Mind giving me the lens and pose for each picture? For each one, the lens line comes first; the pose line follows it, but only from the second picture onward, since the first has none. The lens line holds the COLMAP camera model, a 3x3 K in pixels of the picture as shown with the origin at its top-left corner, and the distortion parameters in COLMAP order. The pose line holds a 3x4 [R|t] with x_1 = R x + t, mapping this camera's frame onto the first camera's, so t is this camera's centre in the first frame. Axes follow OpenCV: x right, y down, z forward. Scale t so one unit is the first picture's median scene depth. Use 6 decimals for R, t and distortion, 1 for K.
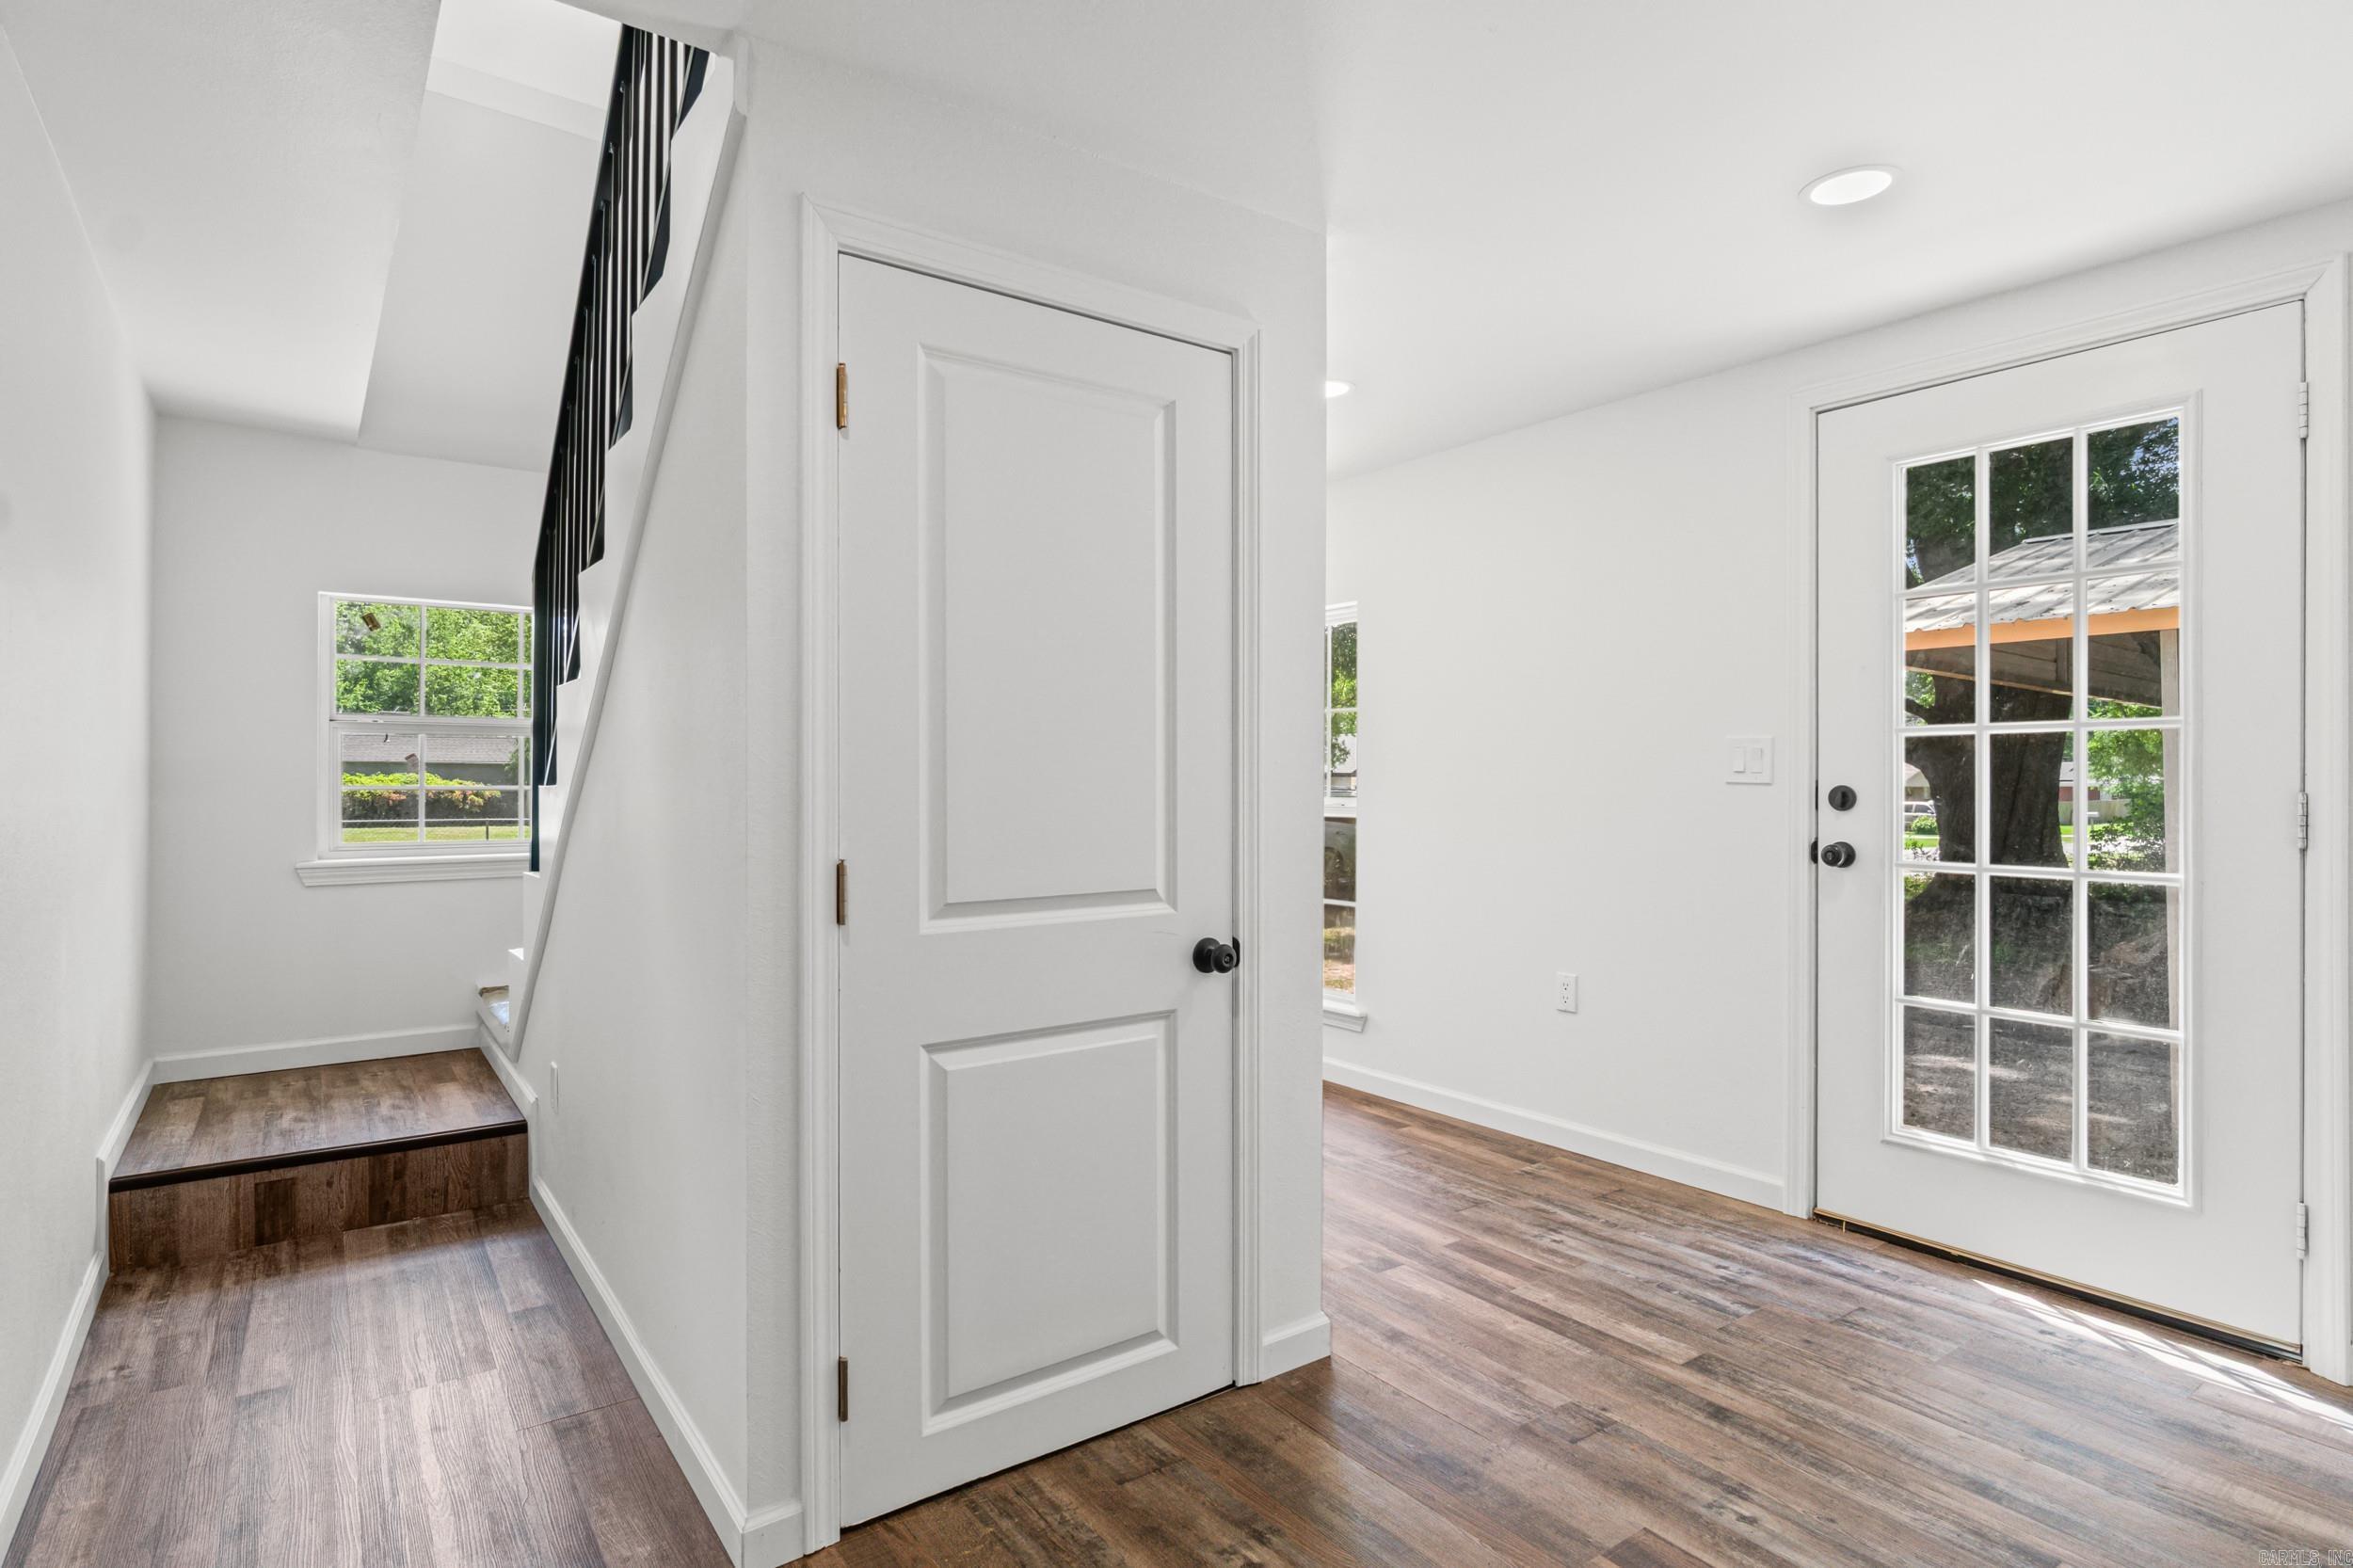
lens RADIAL K [[1234.1, 0, 1134.8], [0, 1234.1, 791.3], [0, 0, 1]] dist [-0.004319, -0.000537]
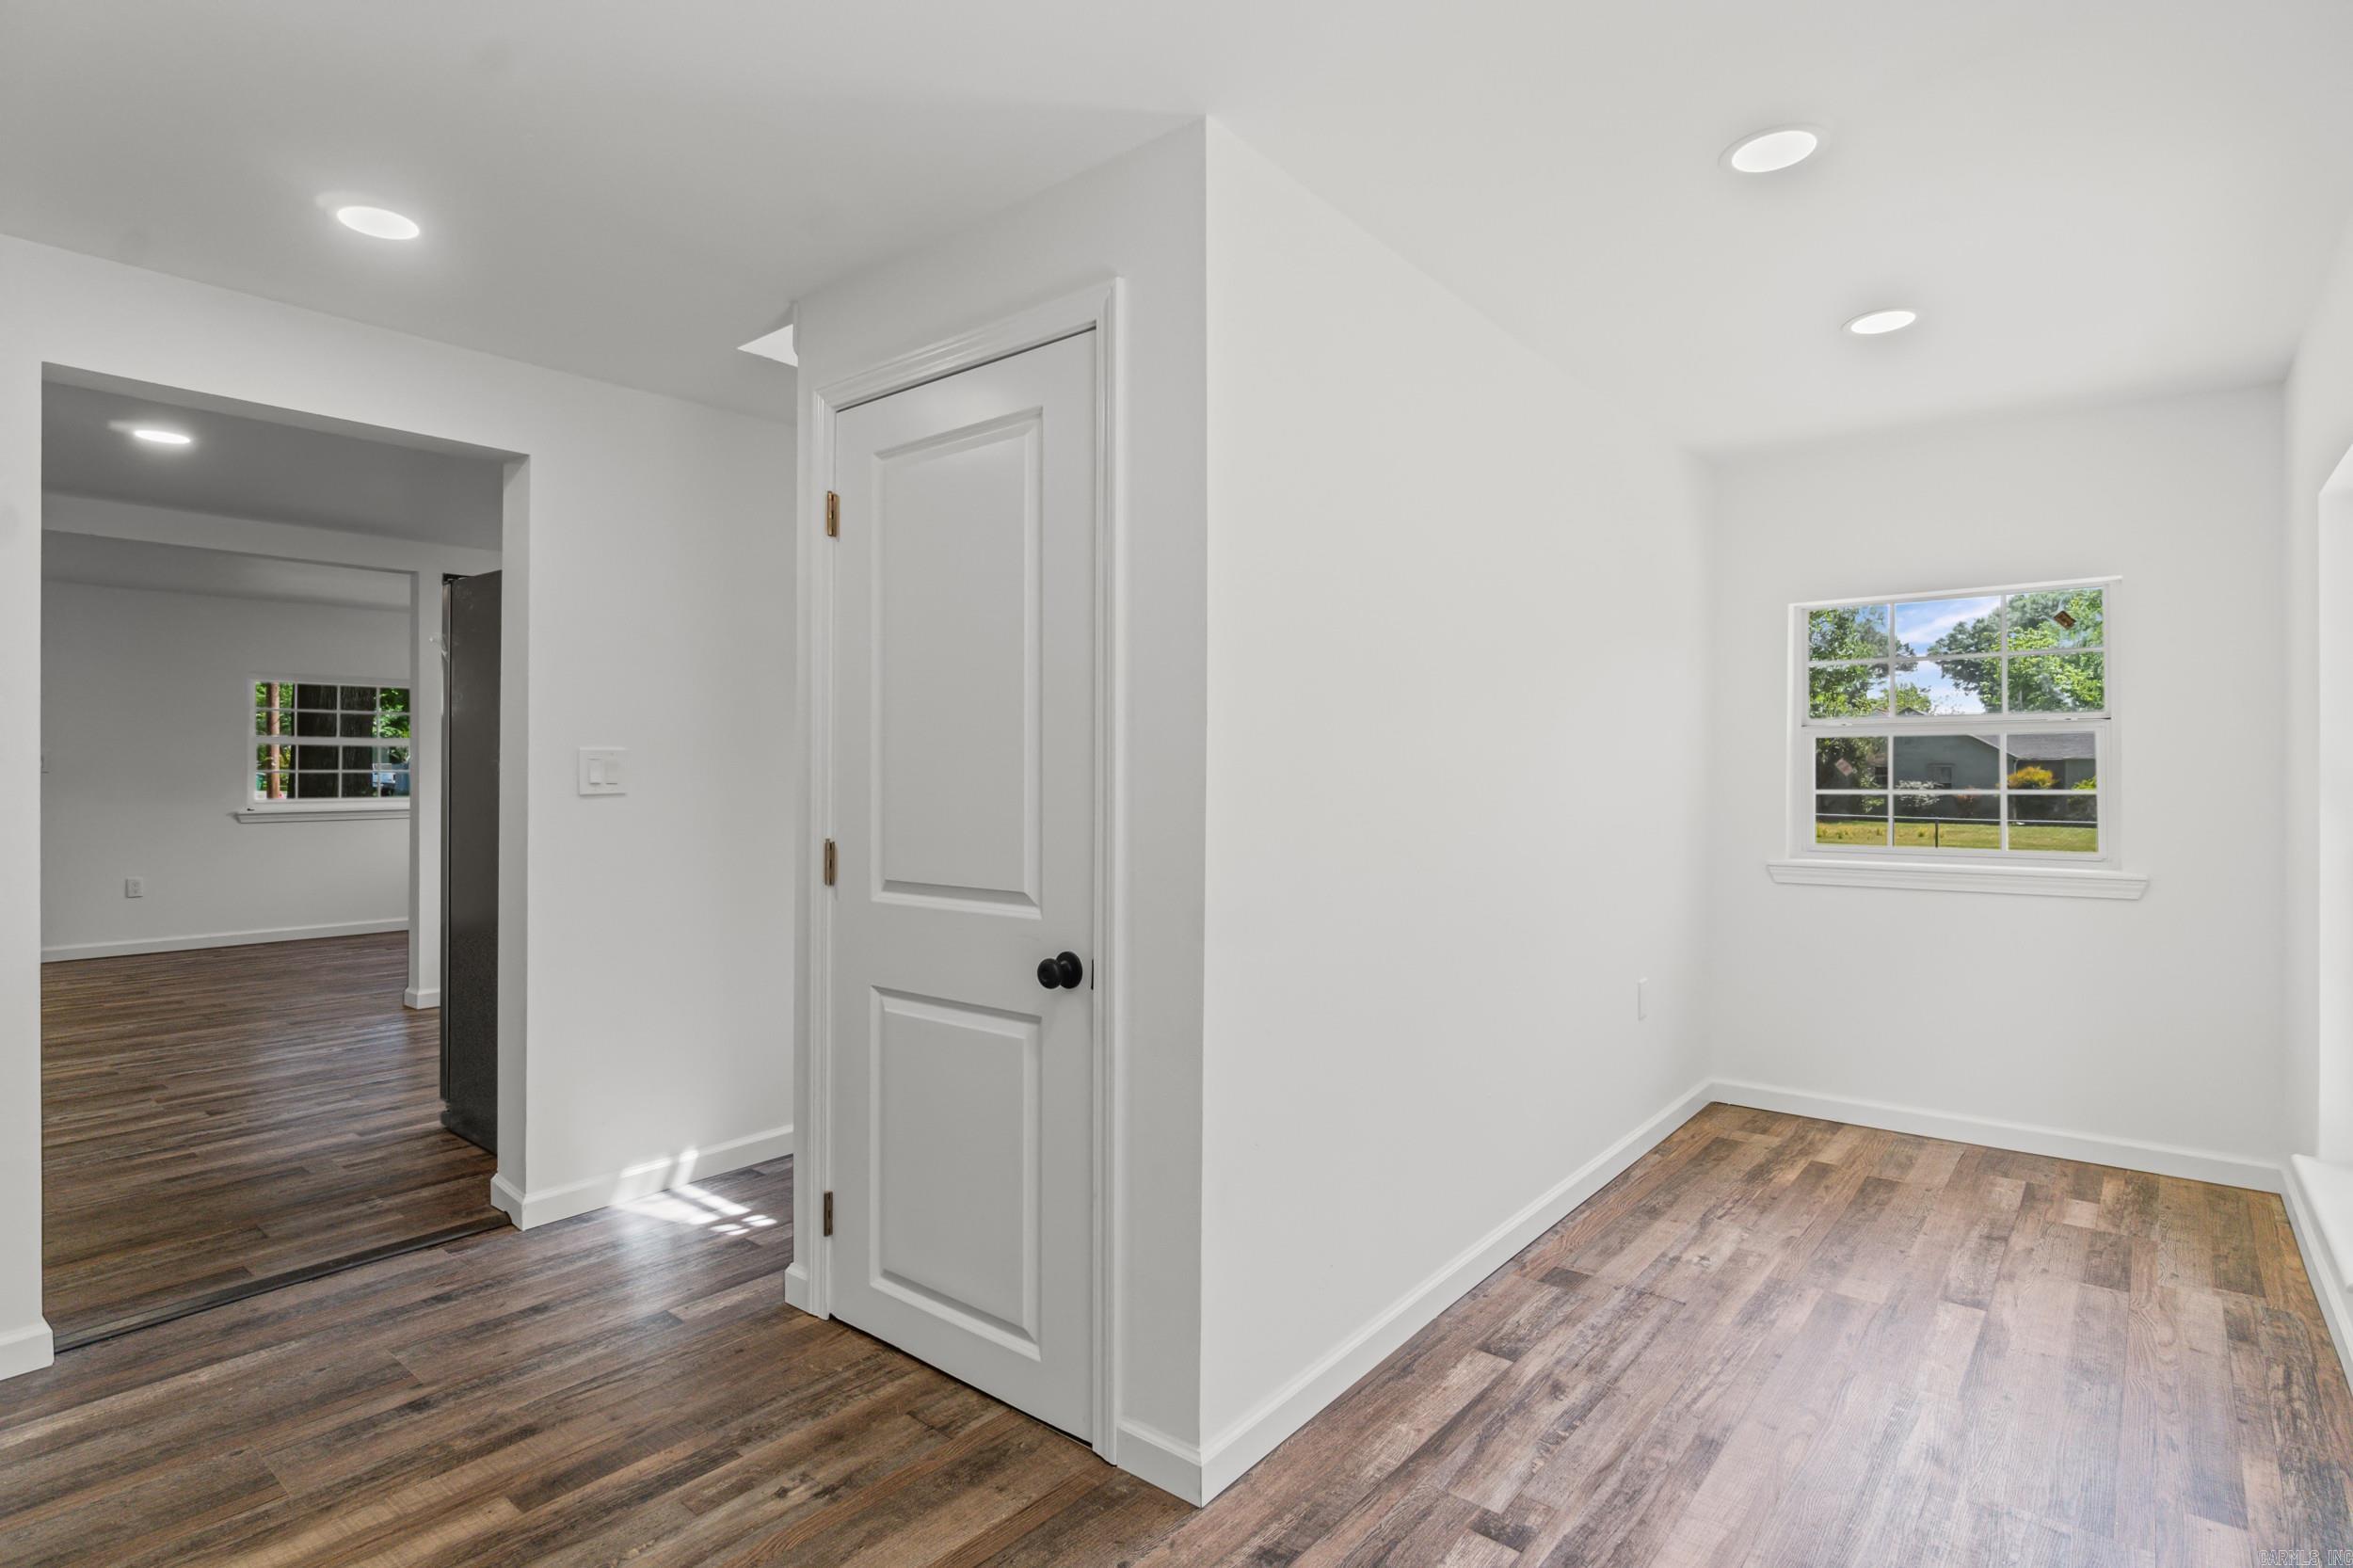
lens RADIAL K [[1201.7, 0, 1144.4], [0, 1201.7, 770.5], [0, 0, 1]] dist [-0.002060, -0.000524]
pose [[0.236732, -0.003641, -0.971568, 1.007146], [-0.007509, 0.999956, -0.005577, -0.016580], [0.971546, 0.008616, 0.236695, 0.863688]]
